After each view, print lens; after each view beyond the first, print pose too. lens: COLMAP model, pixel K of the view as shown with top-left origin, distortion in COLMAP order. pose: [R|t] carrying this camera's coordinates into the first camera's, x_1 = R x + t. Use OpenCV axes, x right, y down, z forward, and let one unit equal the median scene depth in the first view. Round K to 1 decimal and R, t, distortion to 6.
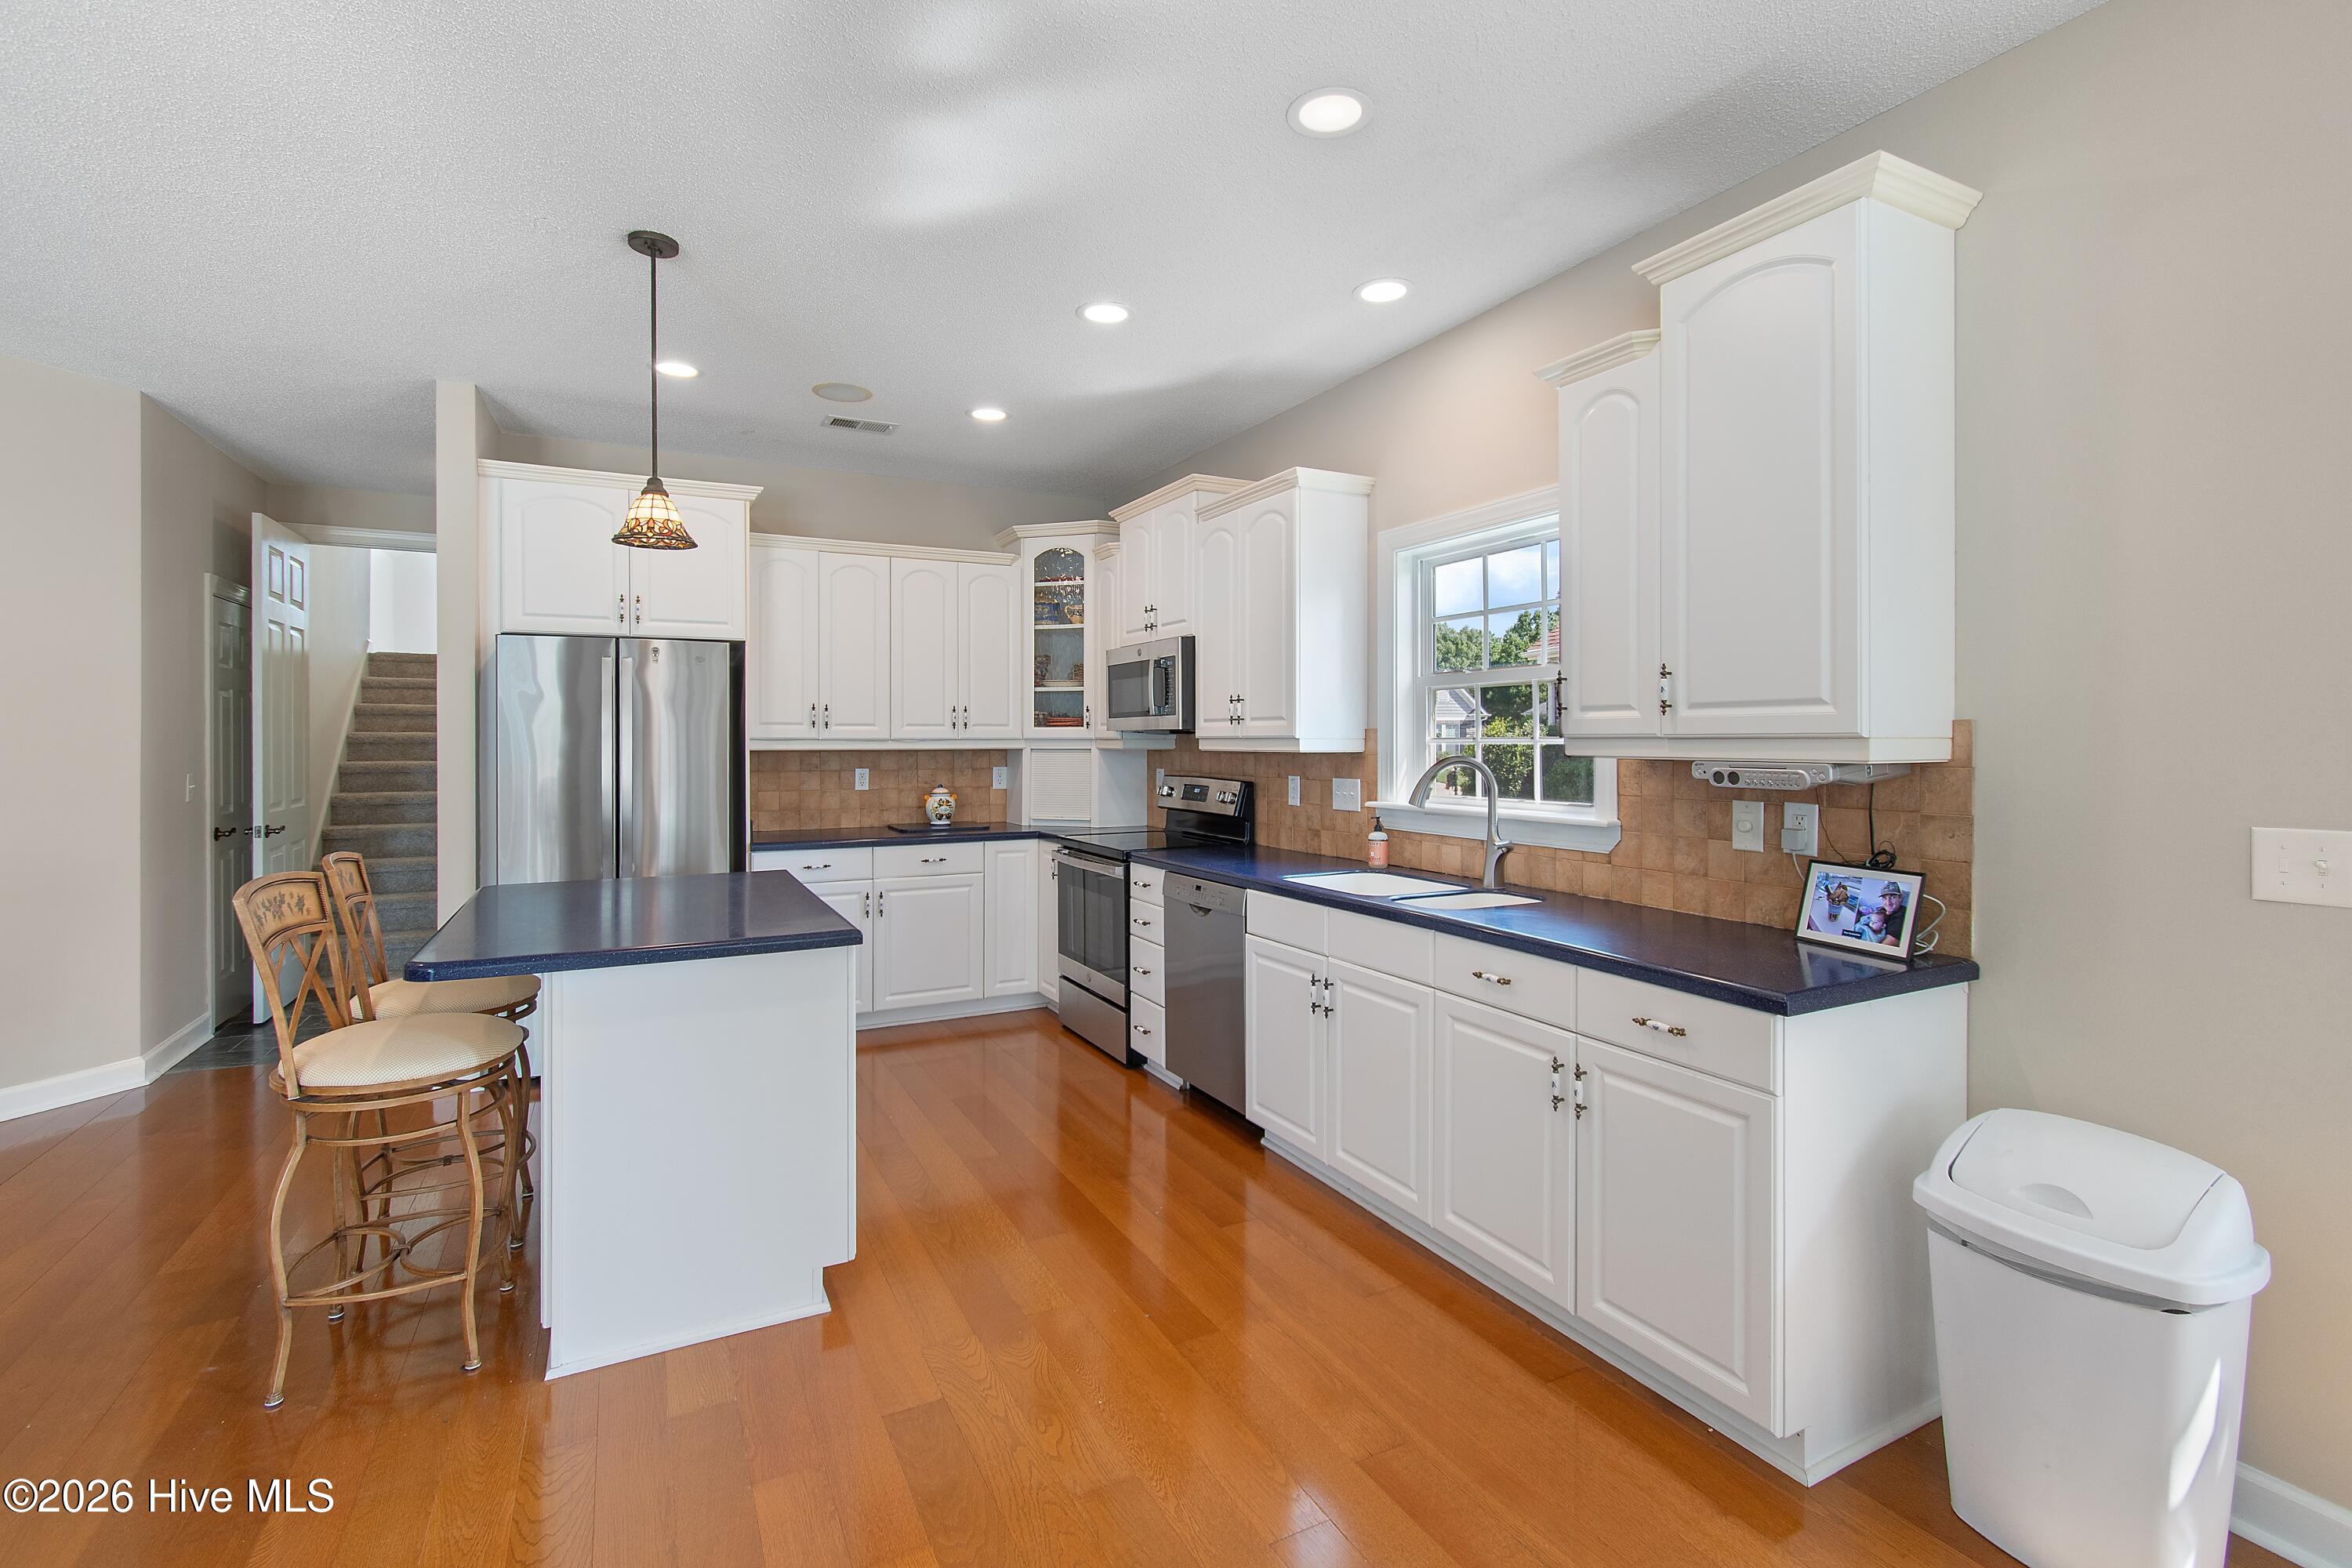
lens RADIAL K [[1051.5, 0, 1163.4], [0, 1051.5, 743.7], [0, 0, 1]] dist [0.001989, 0.000653]
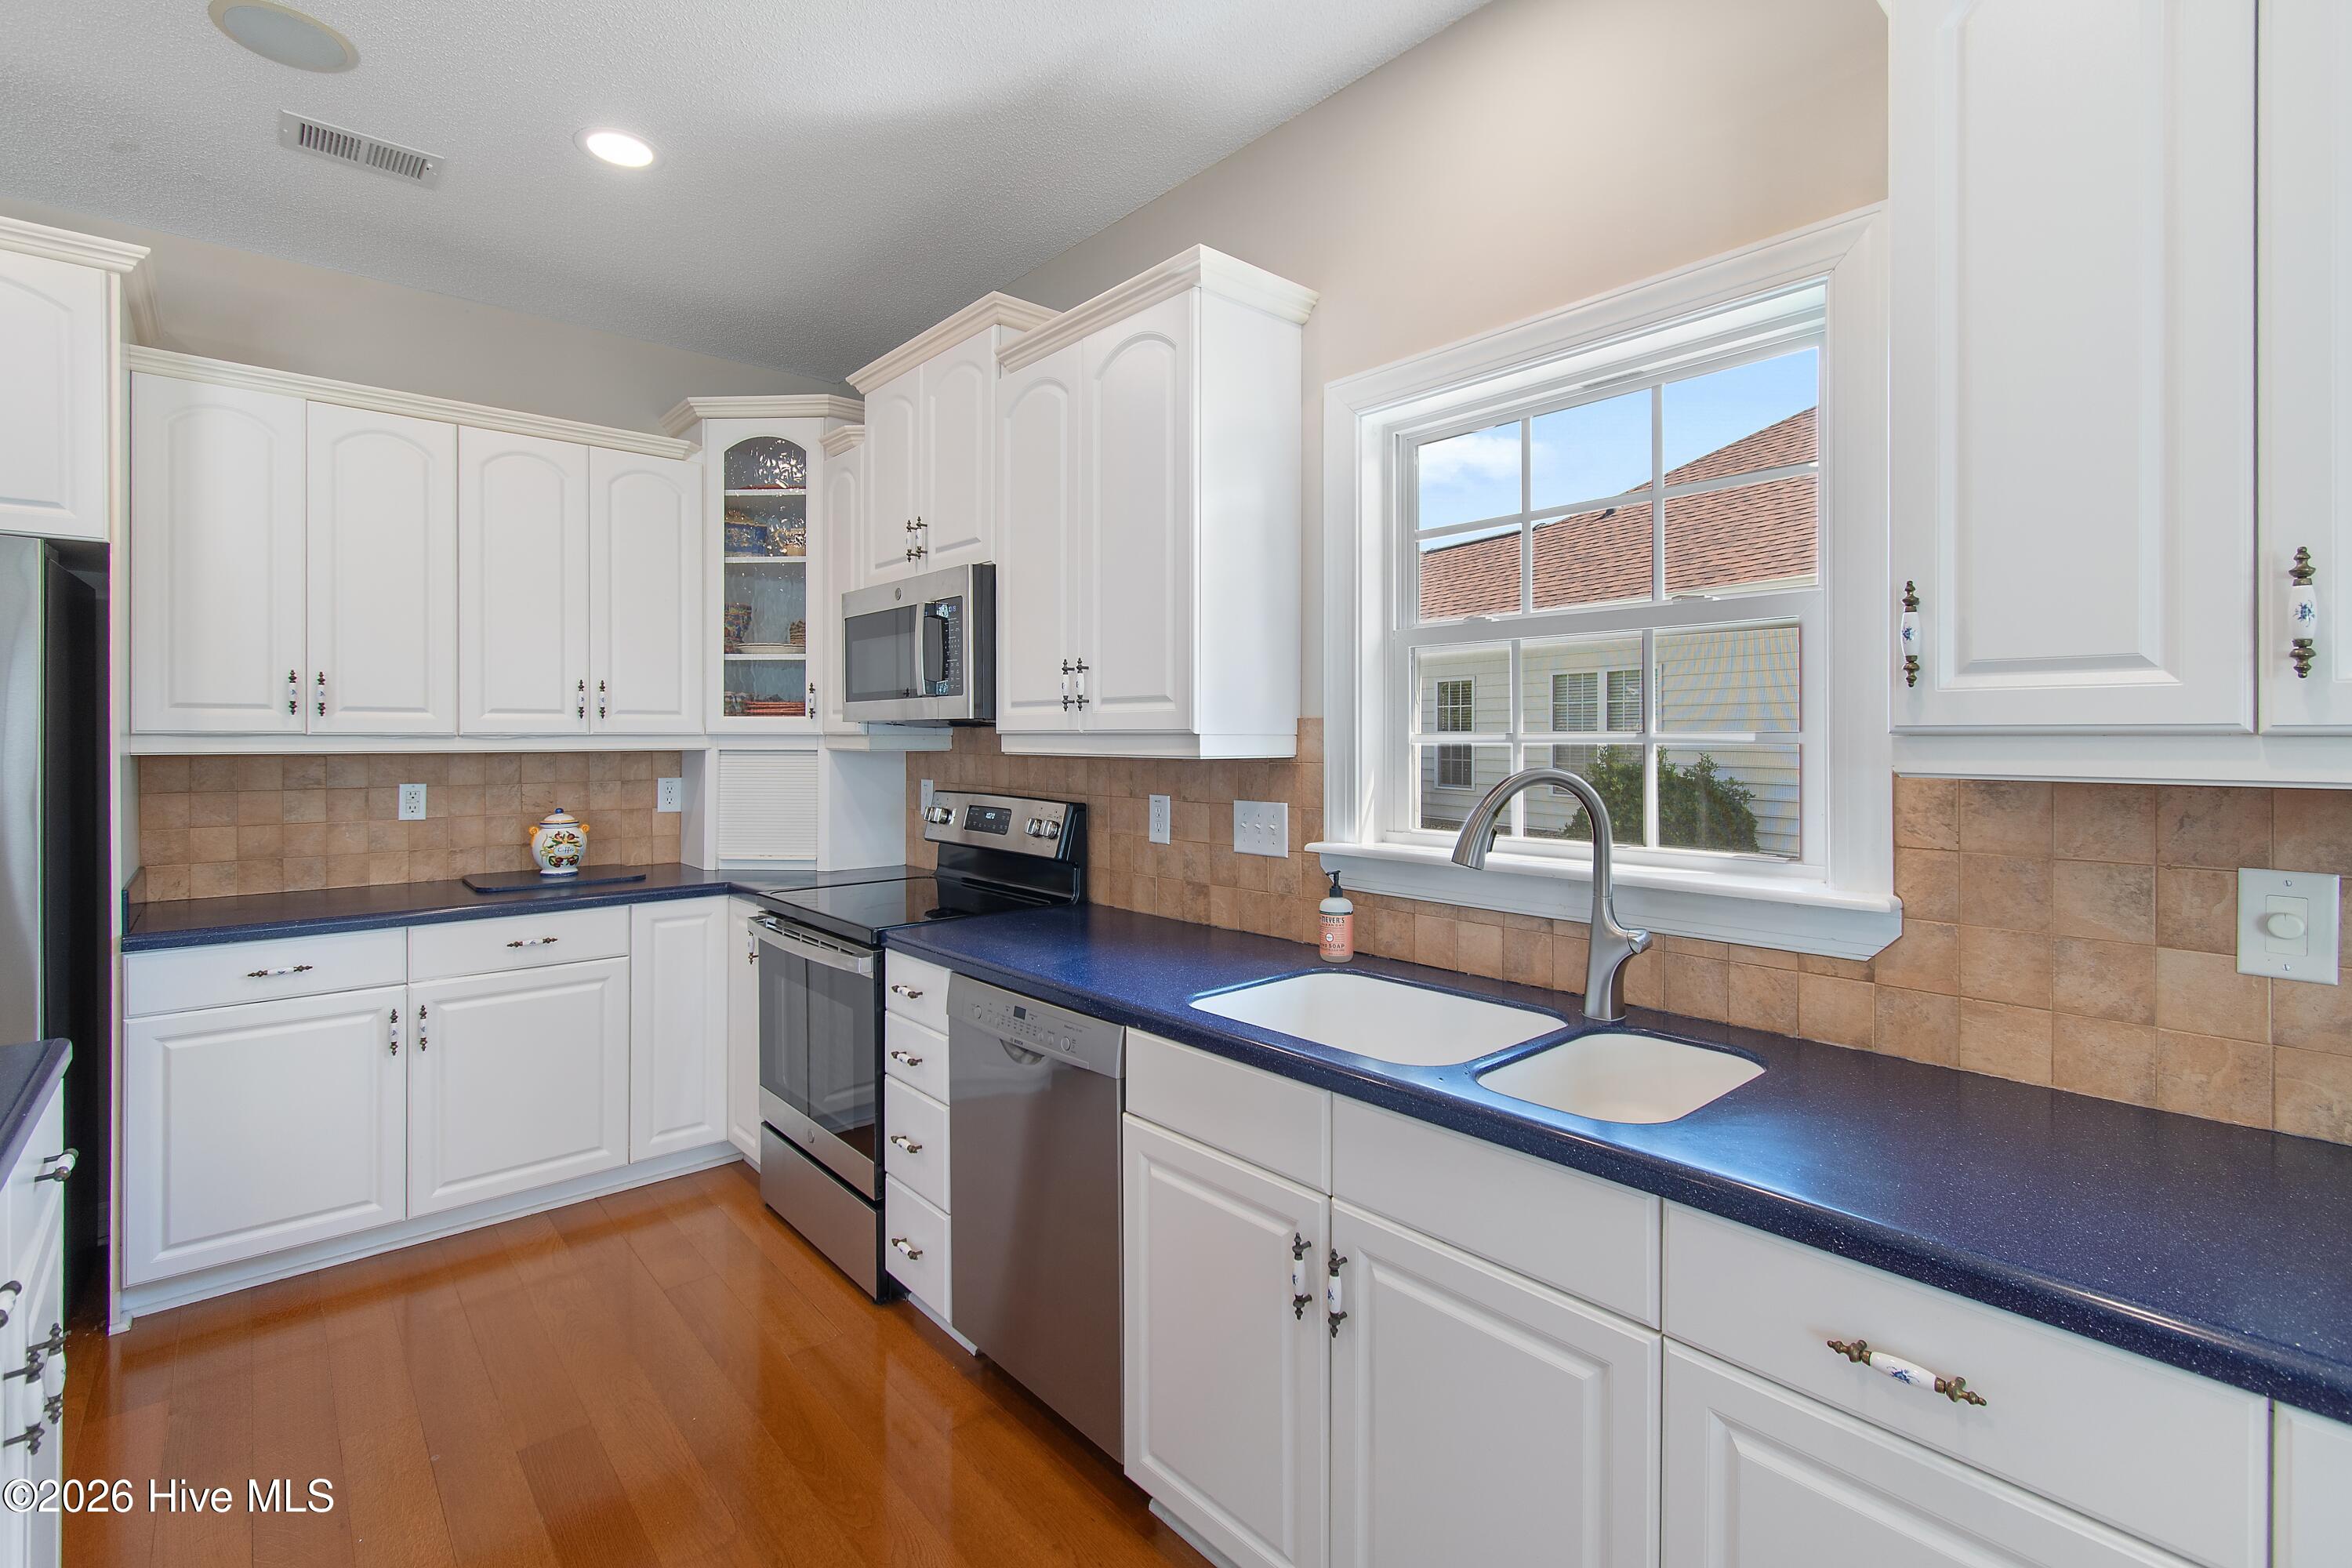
lens RADIAL K [[1054.3, 0, 1169.5], [0, 1054.3, 736.8], [0, 0, 1]] dist [0.001754, 0.000072]
pose [[0.969959, 0.000783, 0.243266, -0.020734], [-0.000206, 0.999997, -0.002398, -0.002123], [-0.243267, 0.002276, 0.969957, 0.398089]]
